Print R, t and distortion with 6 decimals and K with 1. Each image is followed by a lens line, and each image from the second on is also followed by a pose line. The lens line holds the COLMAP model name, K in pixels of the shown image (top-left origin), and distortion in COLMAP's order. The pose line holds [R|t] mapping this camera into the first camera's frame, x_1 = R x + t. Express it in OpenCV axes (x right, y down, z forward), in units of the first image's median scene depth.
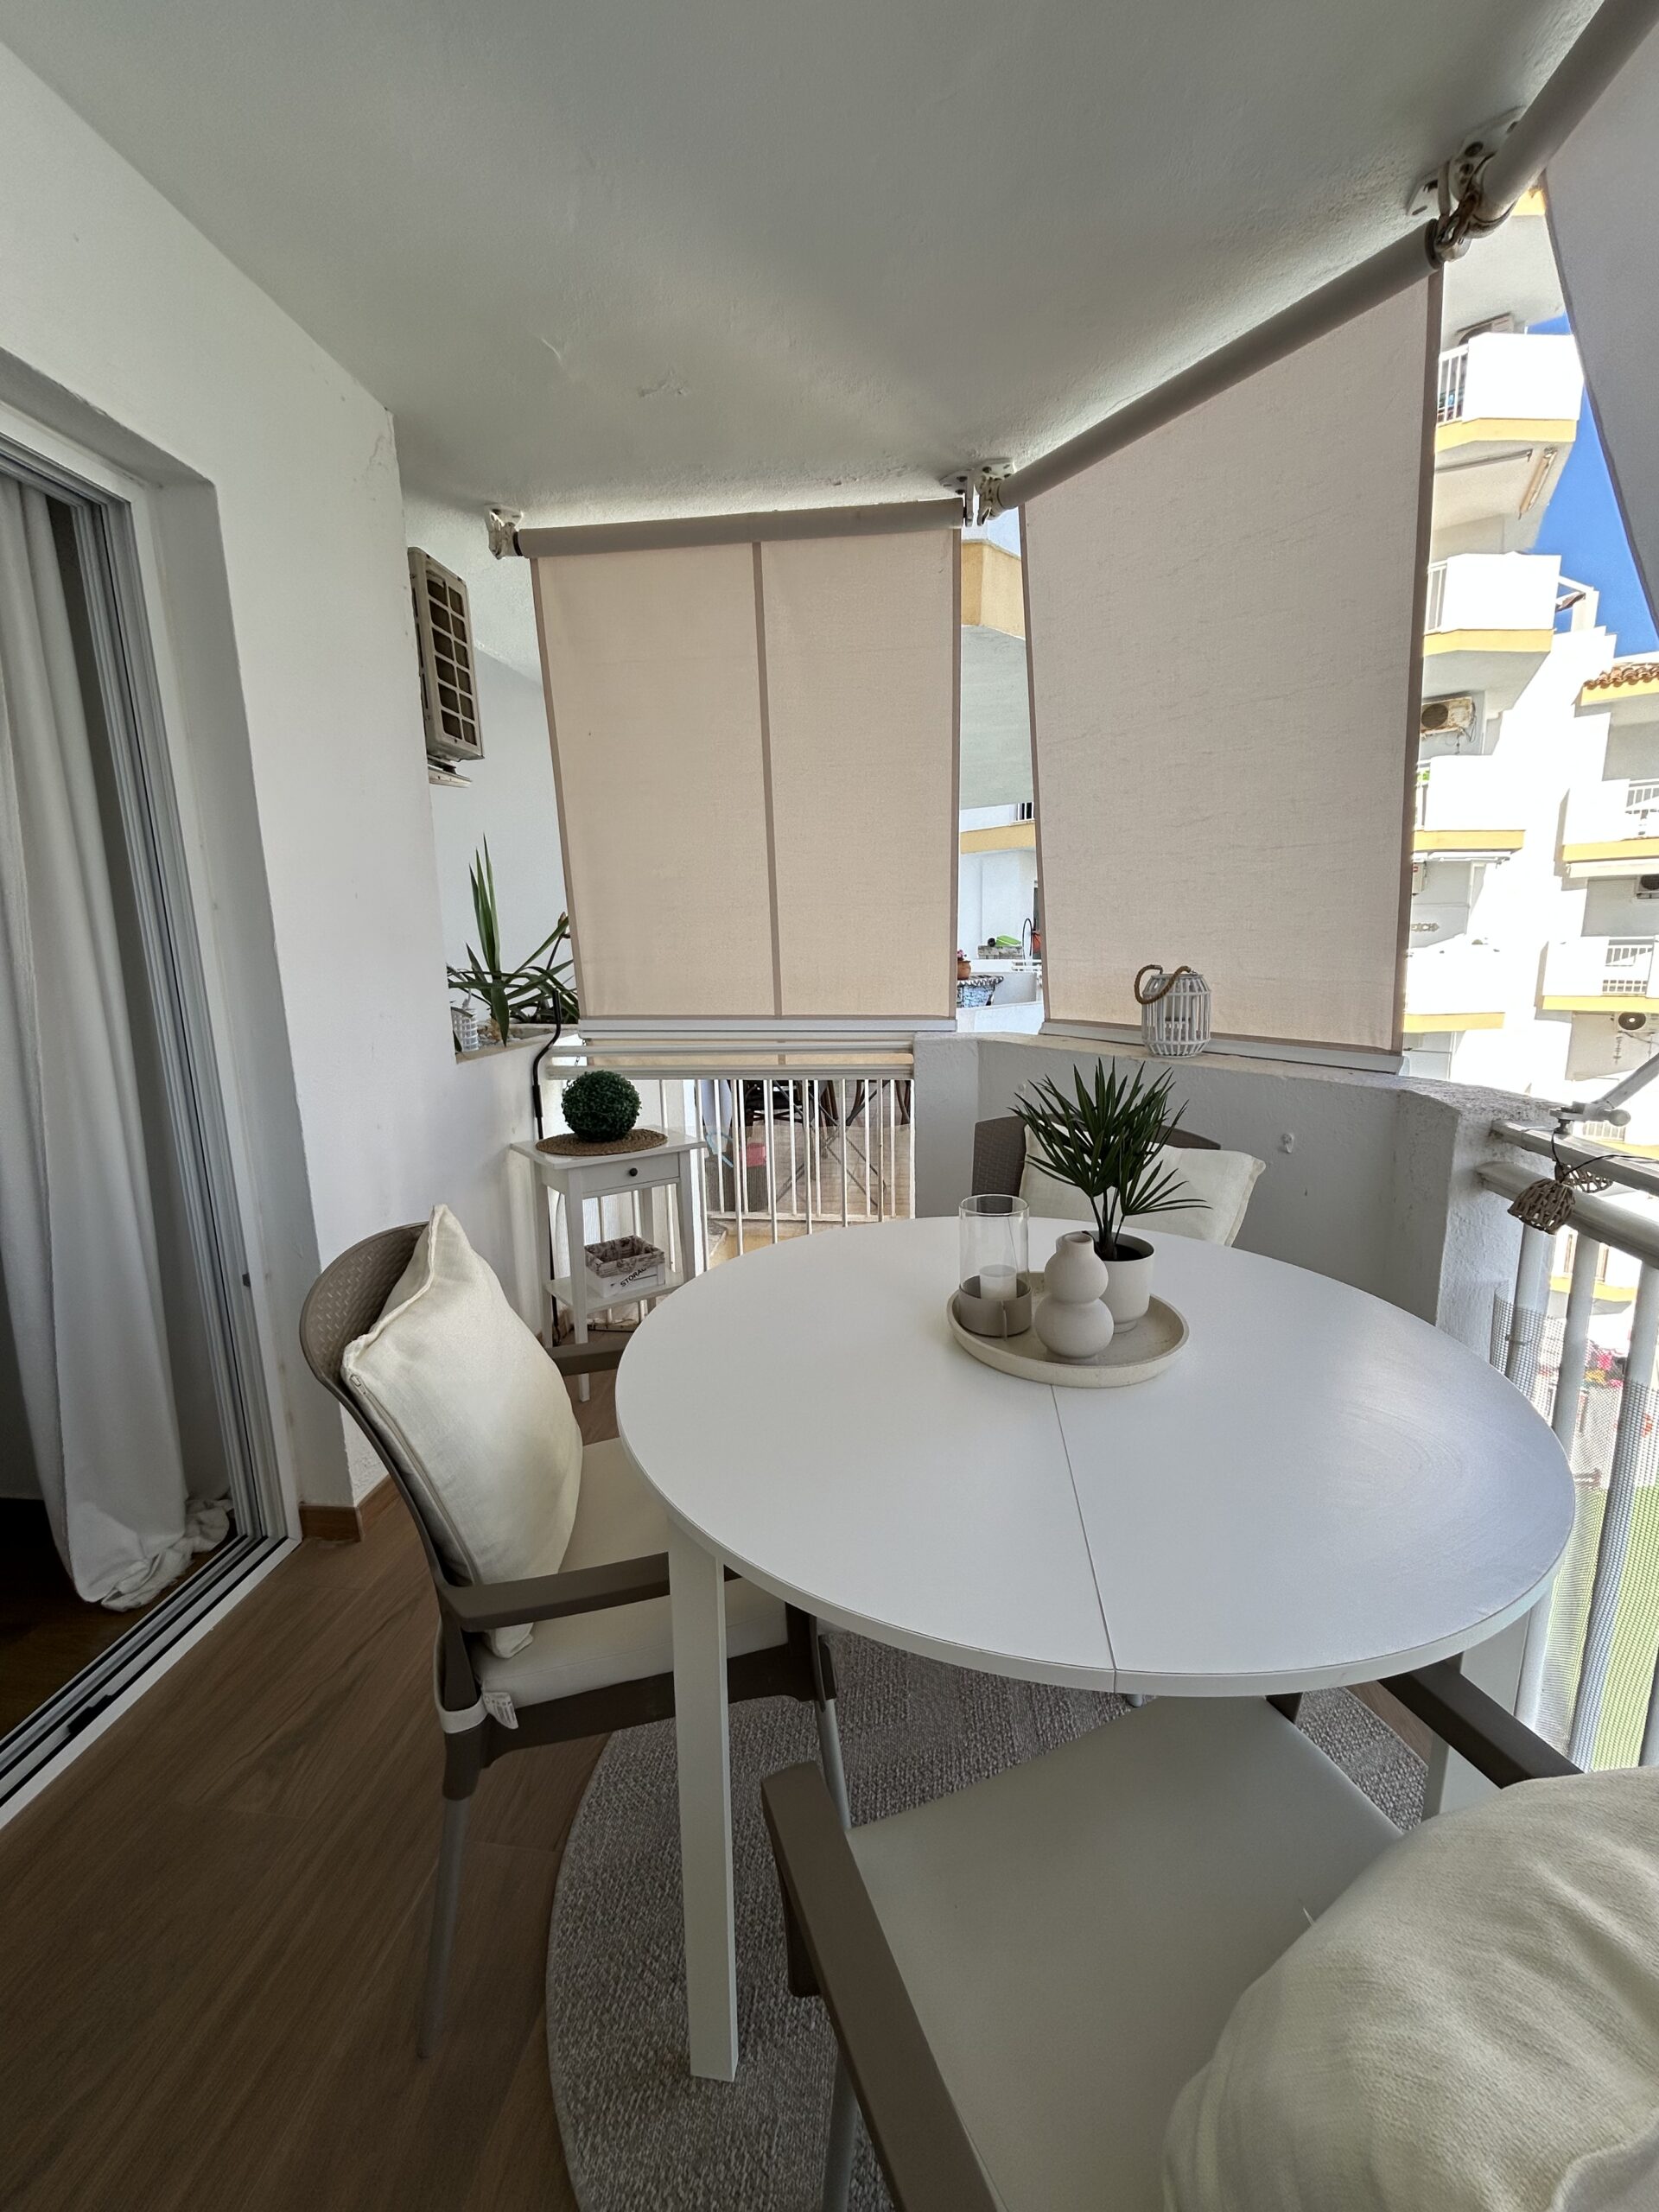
lens RADIAL K [[898.3, 0, 815.2], [0, 898.3, 1112.0], [0, 0, 1]] dist [-0.002784, 0.001847]
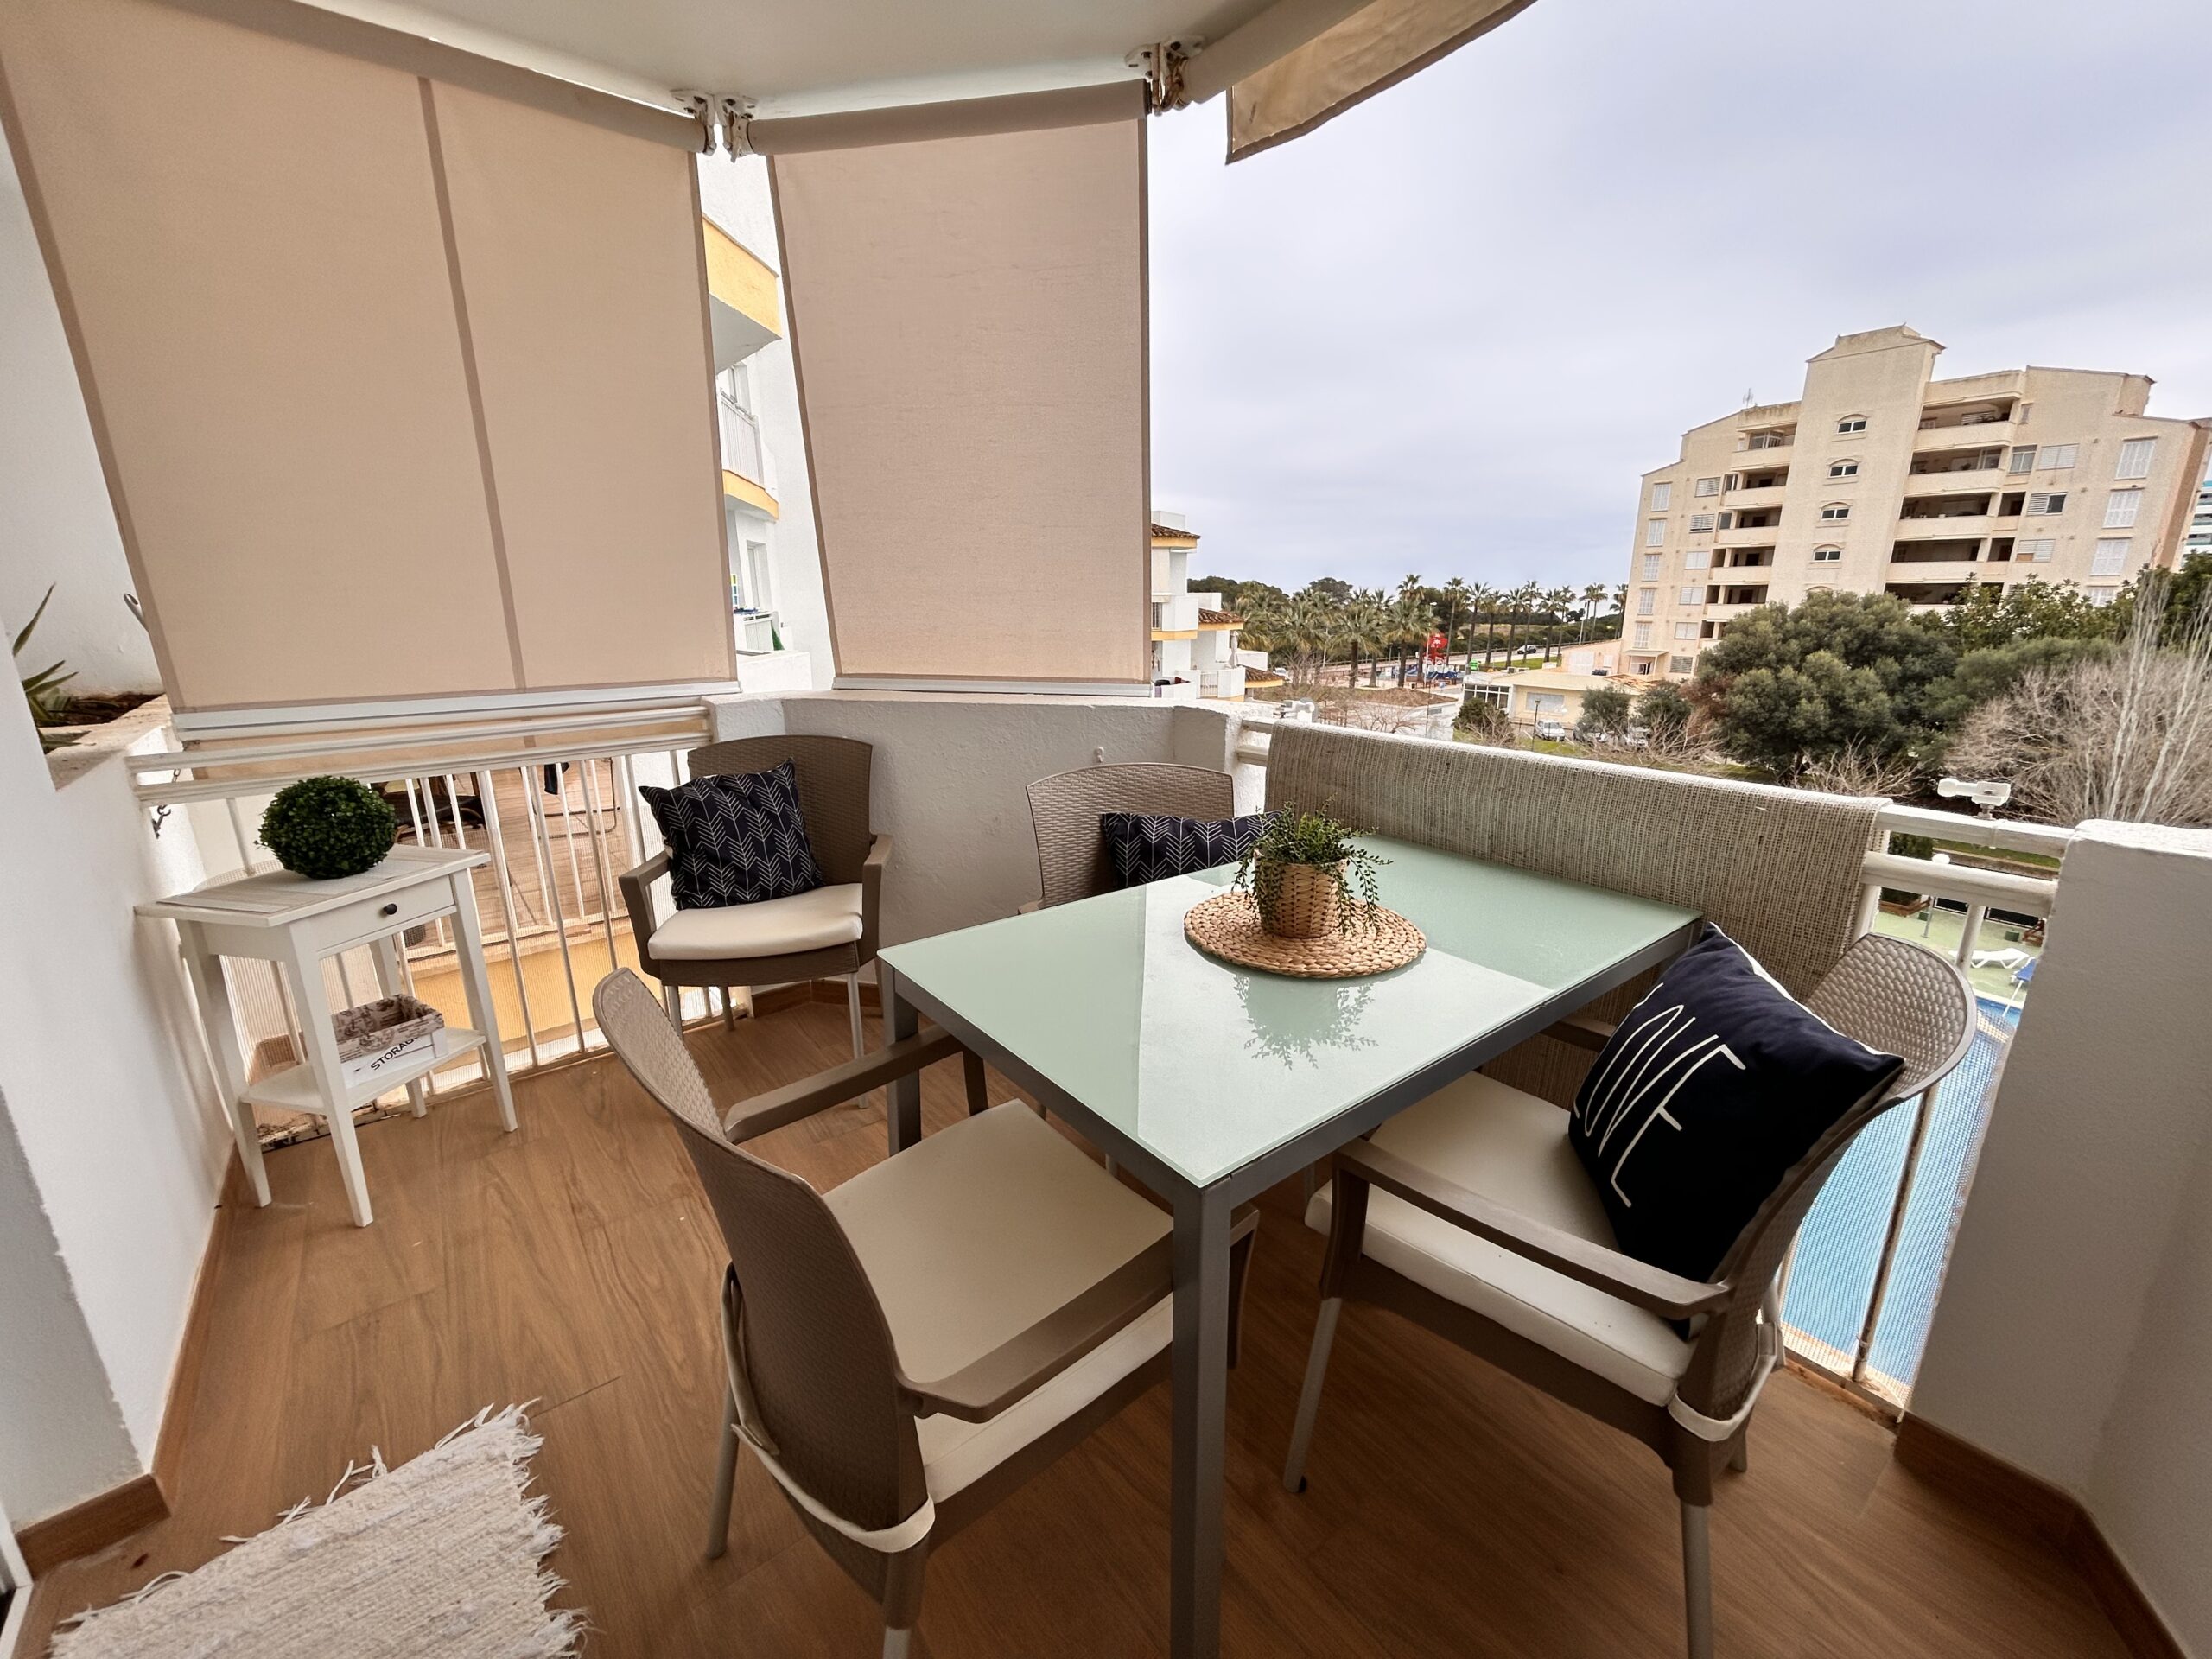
lens RADIAL K [[898.3, 0, 1103.7], [0, 898.3, 818.6], [0, 0, 1]] dist [-0.002784, 0.001847]
pose [[0.677880, -0.165356, 0.716335, -0.347838], [0.129470, 0.985999, 0.105084, -0.008373], [-0.723682, 0.021509, 0.689798, 0.065264]]
